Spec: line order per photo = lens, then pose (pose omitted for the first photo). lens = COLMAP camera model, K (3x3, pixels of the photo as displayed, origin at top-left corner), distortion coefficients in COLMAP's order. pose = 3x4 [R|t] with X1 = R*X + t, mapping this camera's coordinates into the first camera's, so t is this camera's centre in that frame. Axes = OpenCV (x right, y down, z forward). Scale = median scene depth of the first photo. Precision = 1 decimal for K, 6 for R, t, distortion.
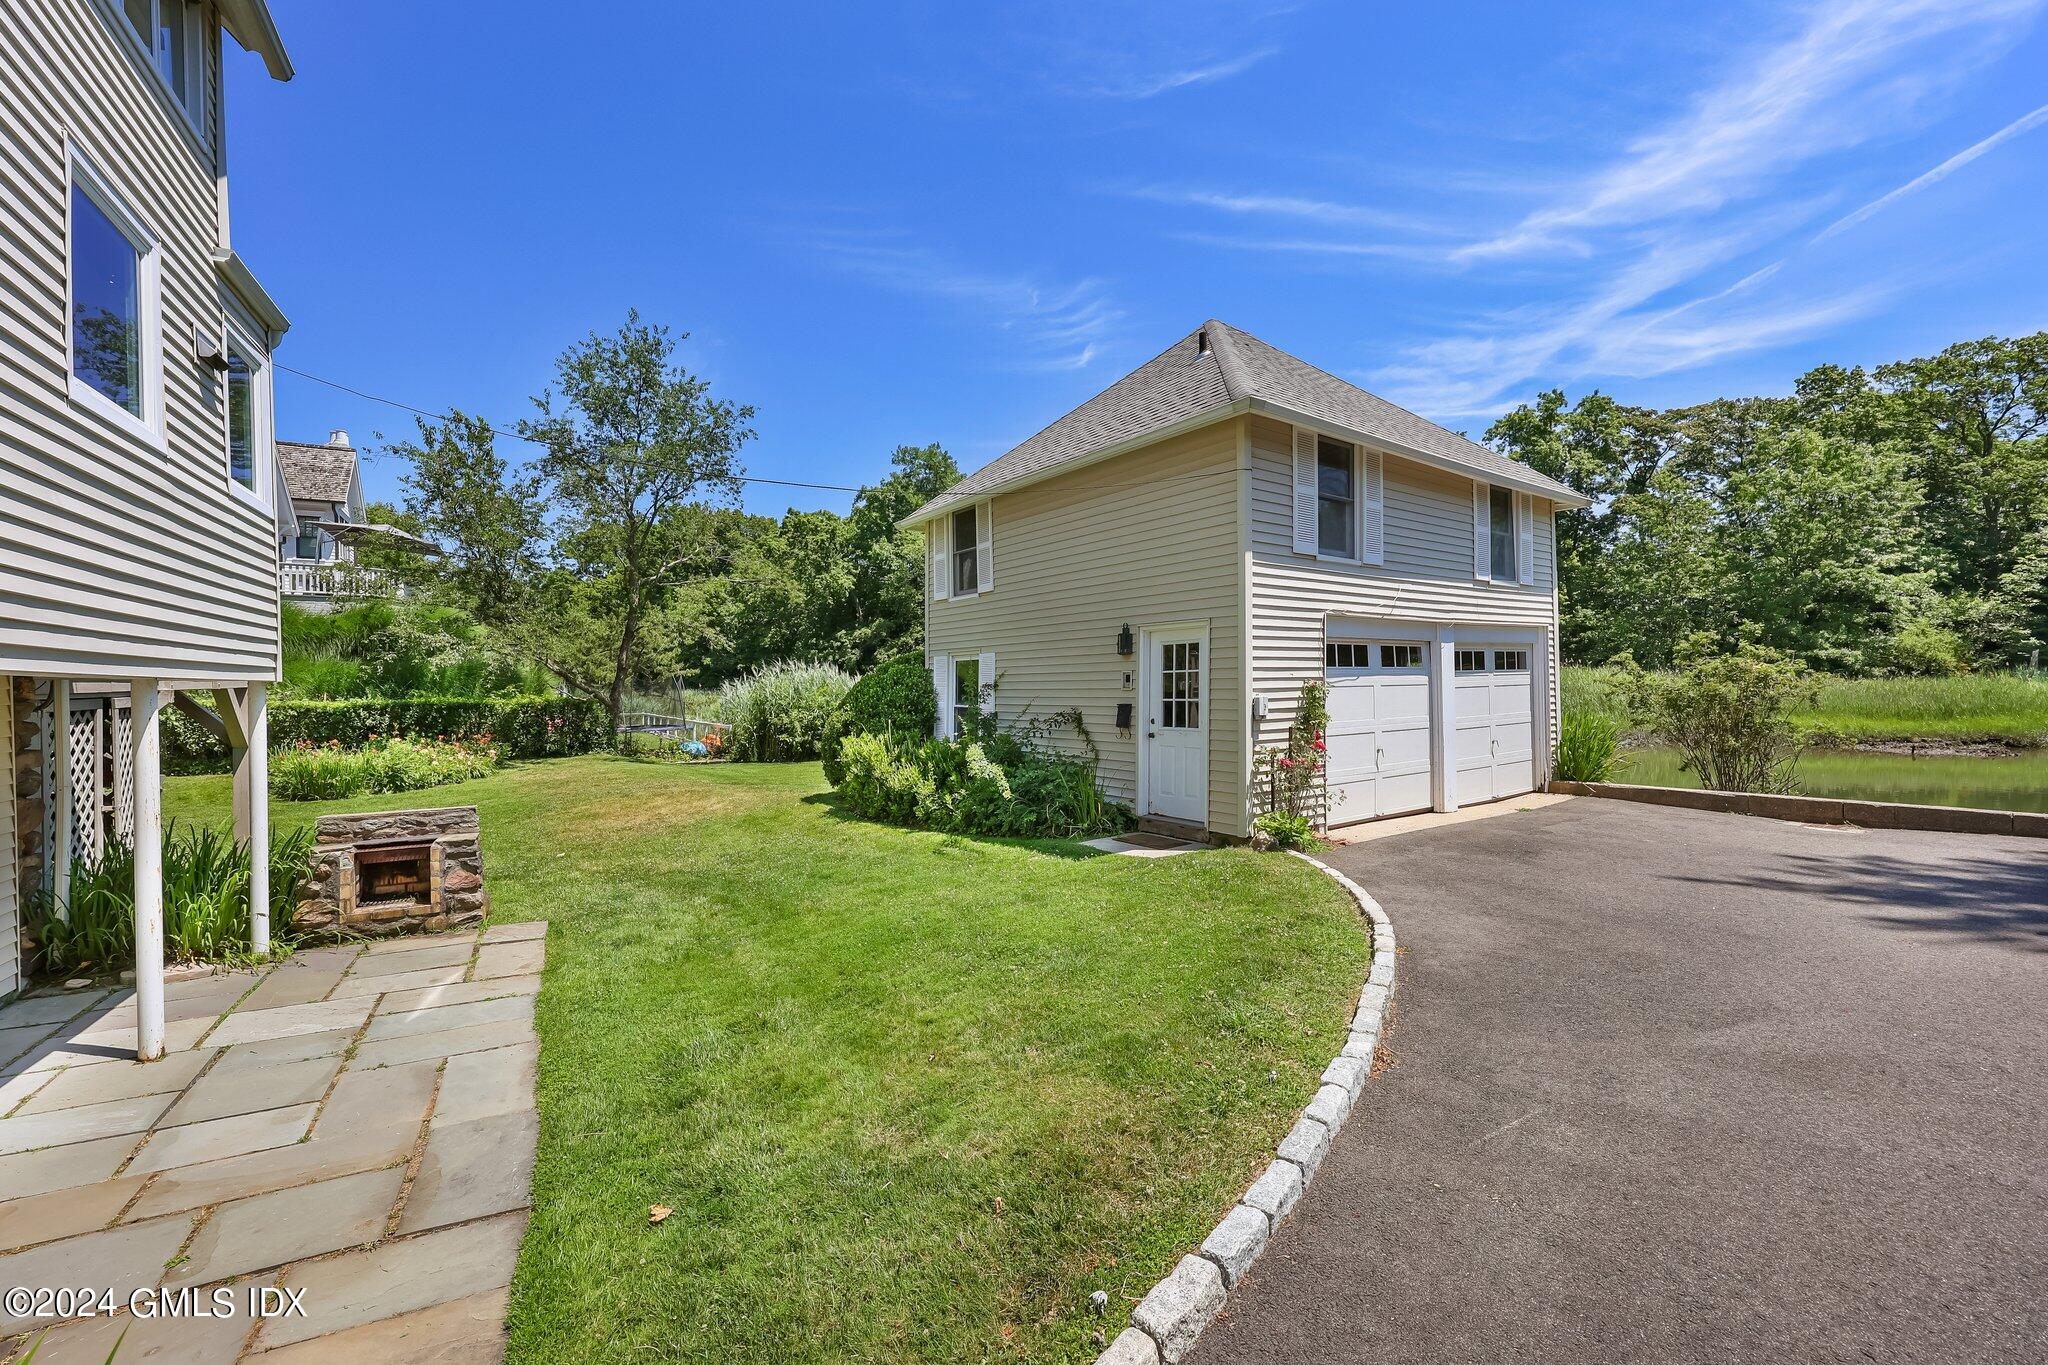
lens RADIAL K [[842.2, 0, 1028.0], [0, 842.2, 692.7], [0, 0, 1]] dist [0.000253, 0.000156]
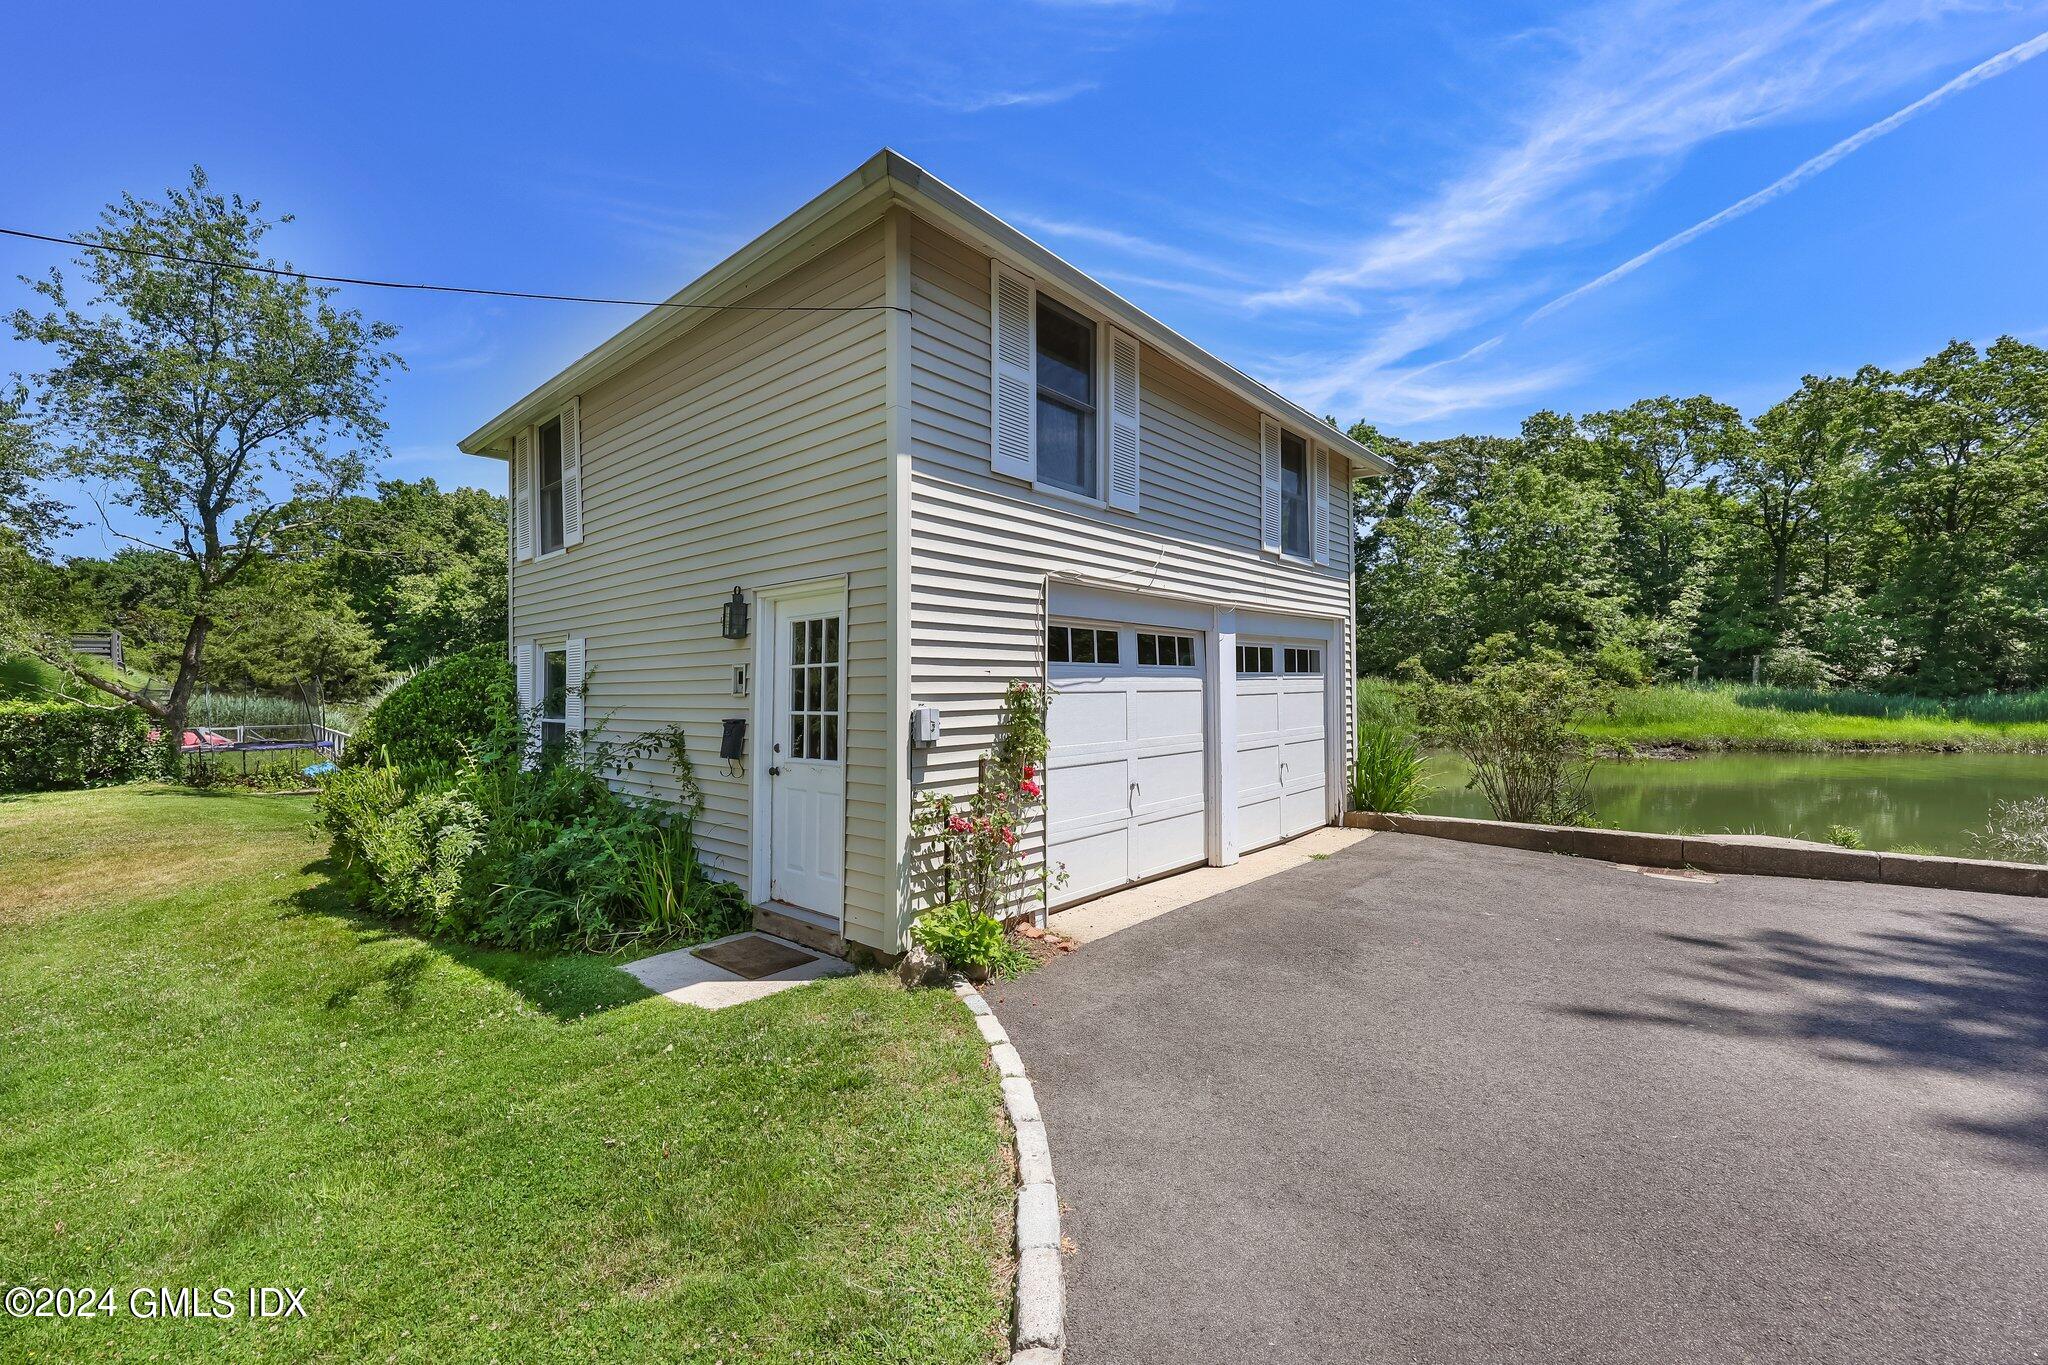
lens RADIAL K [[831.0, 0, 1028.0], [0, 831.0, 712.2], [0, 0, 1]] dist [0.001455, 0.000582]
pose [[0.976050, -0.000718, 0.217544, 0.151154], [-0.002321, 0.999903, 0.013713, -0.000484], [-0.217533, -0.013890, 0.975954, 0.292067]]
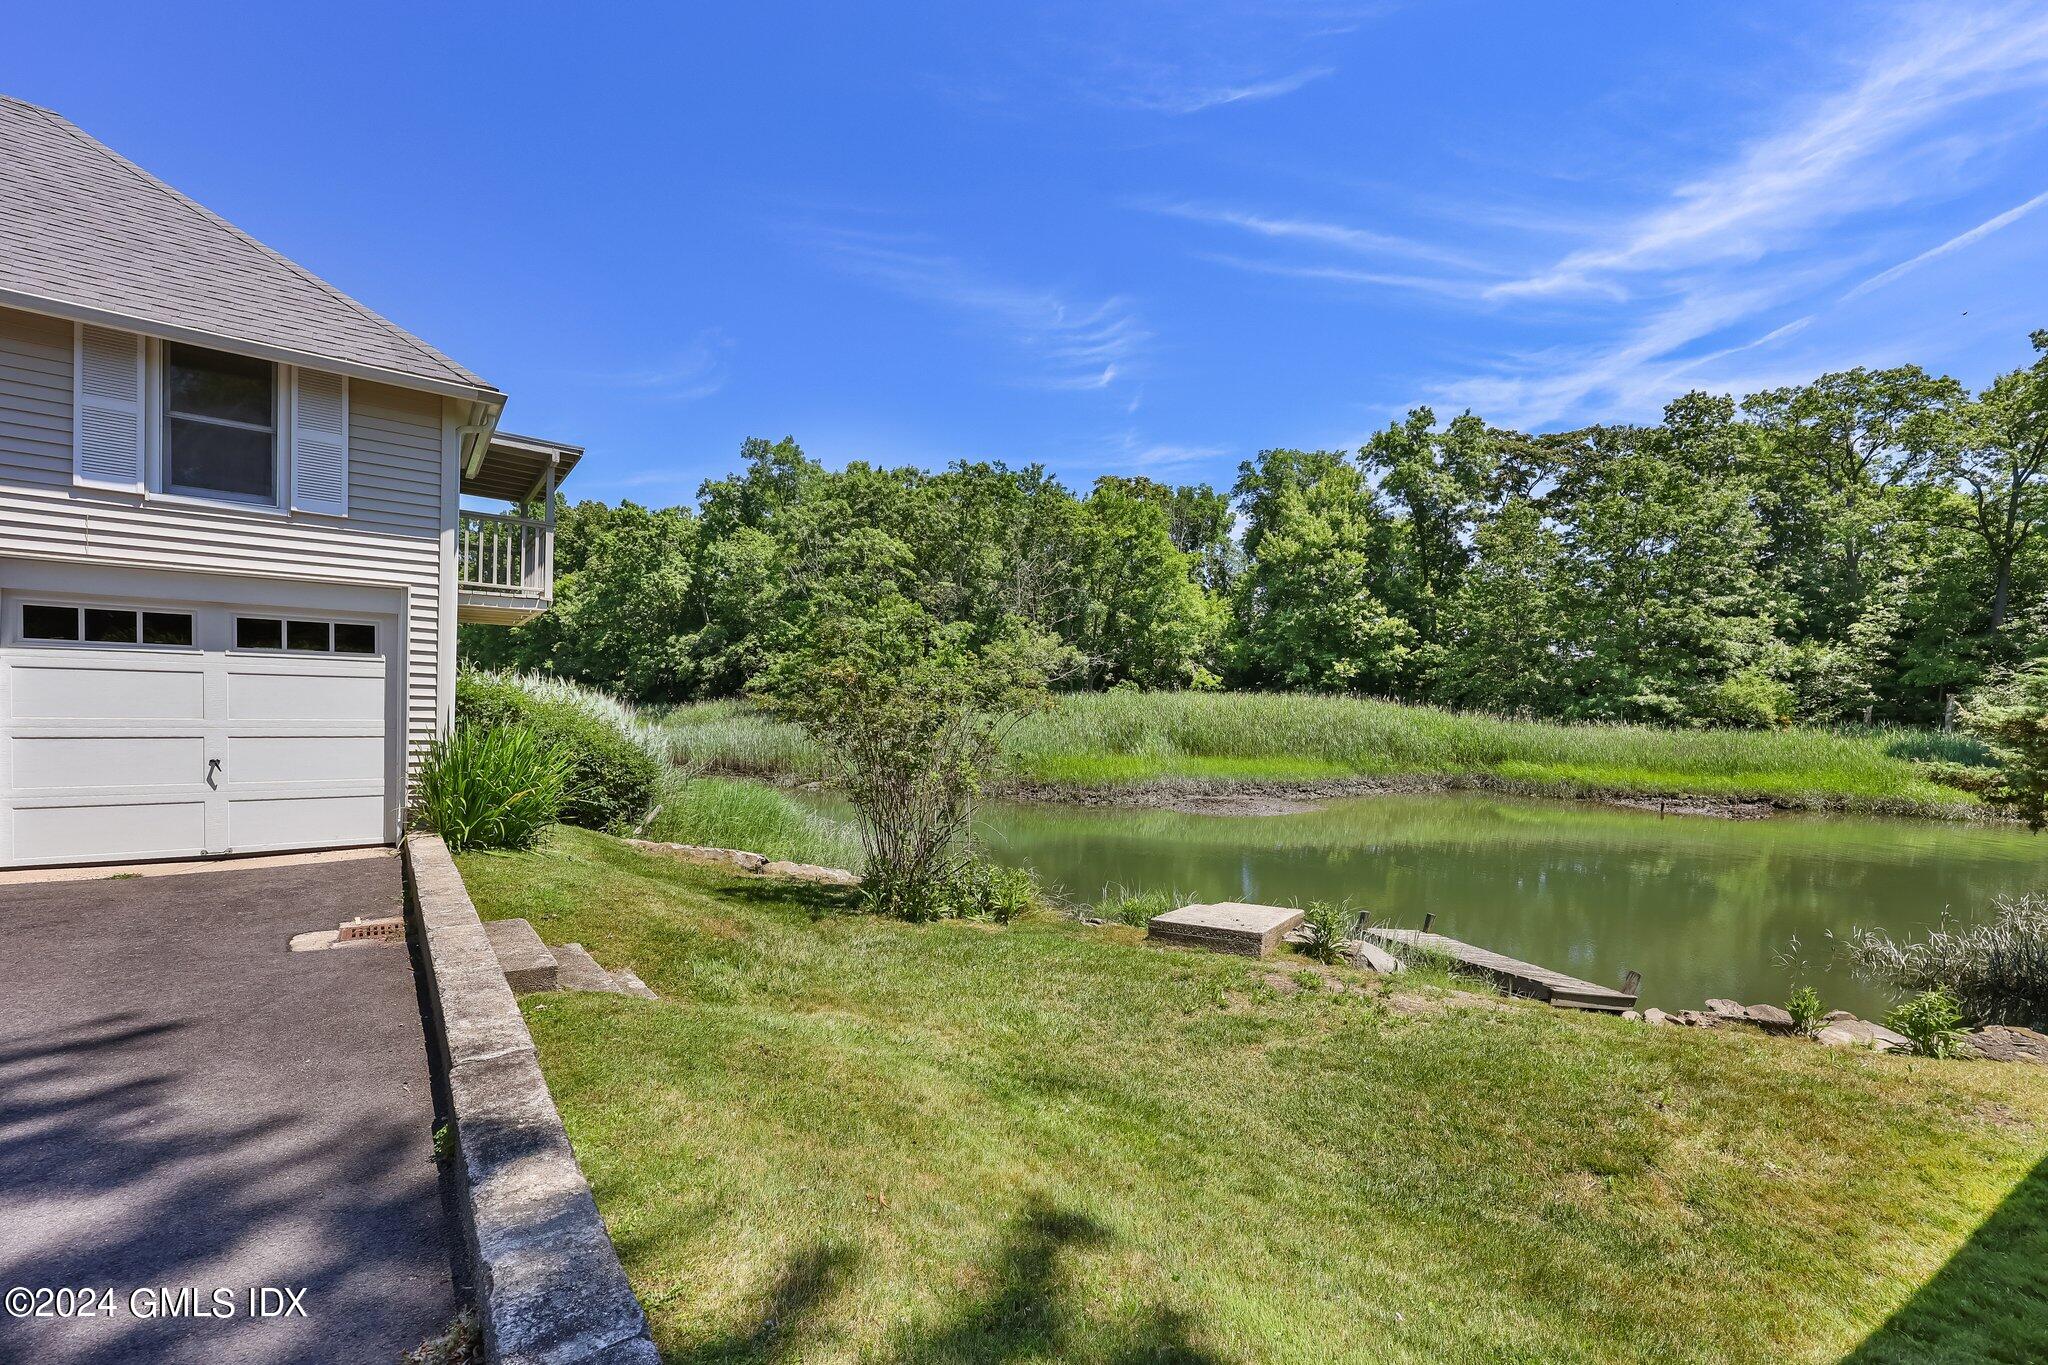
lens RADIAL K [[852.8, 0, 1052.5], [0, 852.8, 736.6], [0, 0, 1]] dist [0.001114, 0.000128]
pose [[0.998768, 0.039905, 0.029486, 1.081324], [-0.040533, 0.998957, 0.021008, 0.000794], [-0.028617, -0.022177, 0.999344, 0.338193]]
